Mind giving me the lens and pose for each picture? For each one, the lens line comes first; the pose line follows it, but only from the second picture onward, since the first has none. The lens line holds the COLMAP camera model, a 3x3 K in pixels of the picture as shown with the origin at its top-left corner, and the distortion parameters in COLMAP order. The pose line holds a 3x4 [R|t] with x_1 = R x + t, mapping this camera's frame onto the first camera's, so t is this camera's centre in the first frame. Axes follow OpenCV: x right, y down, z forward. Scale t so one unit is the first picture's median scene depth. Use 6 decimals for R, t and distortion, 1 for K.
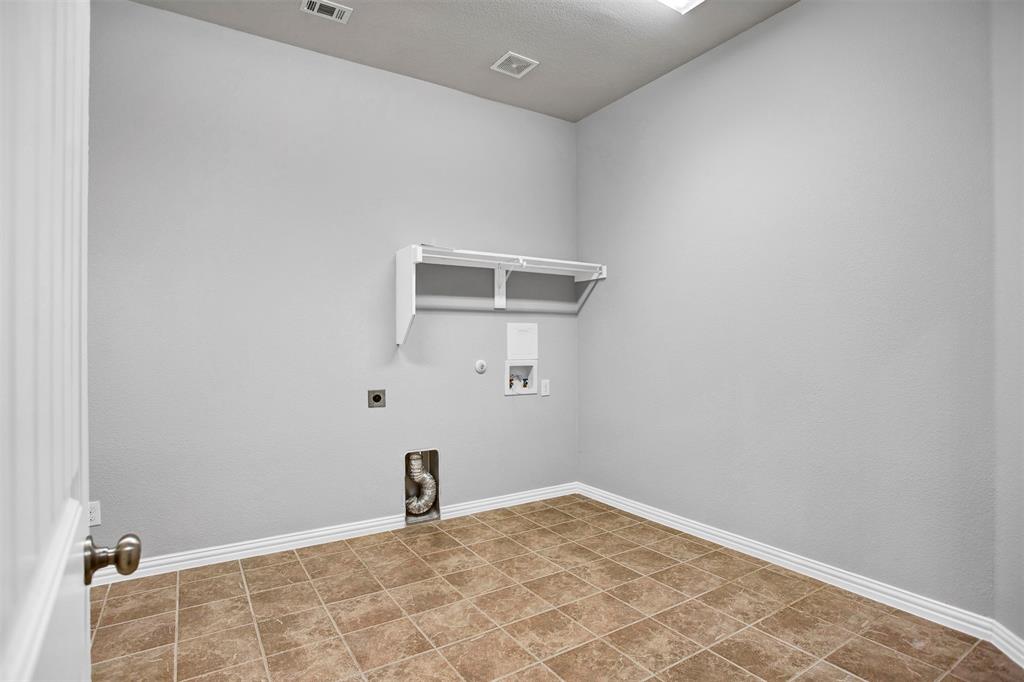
lens RADIAL K [[521.4, 0, 515.4], [0, 521.4, 335.8], [0, 0, 1]] dist [-0.074550, 0.036493]
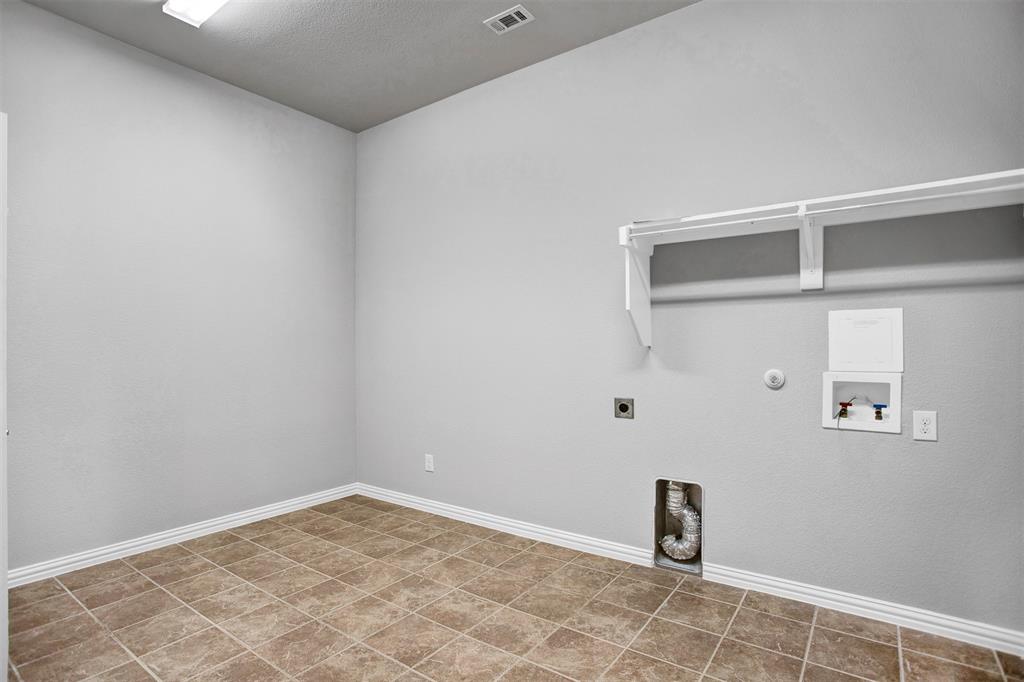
lens RADIAL K [[518.3, 0, 507.6], [0, 518.3, 343.7], [0, 0, 1]] dist [-0.071923, 0.035900]
pose [[0.360330, -0.002694, -0.932821, 0.463948], [0.020990, 0.999766, 0.005221, 0.003244], [0.932589, -0.021461, 0.360302, 0.492152]]
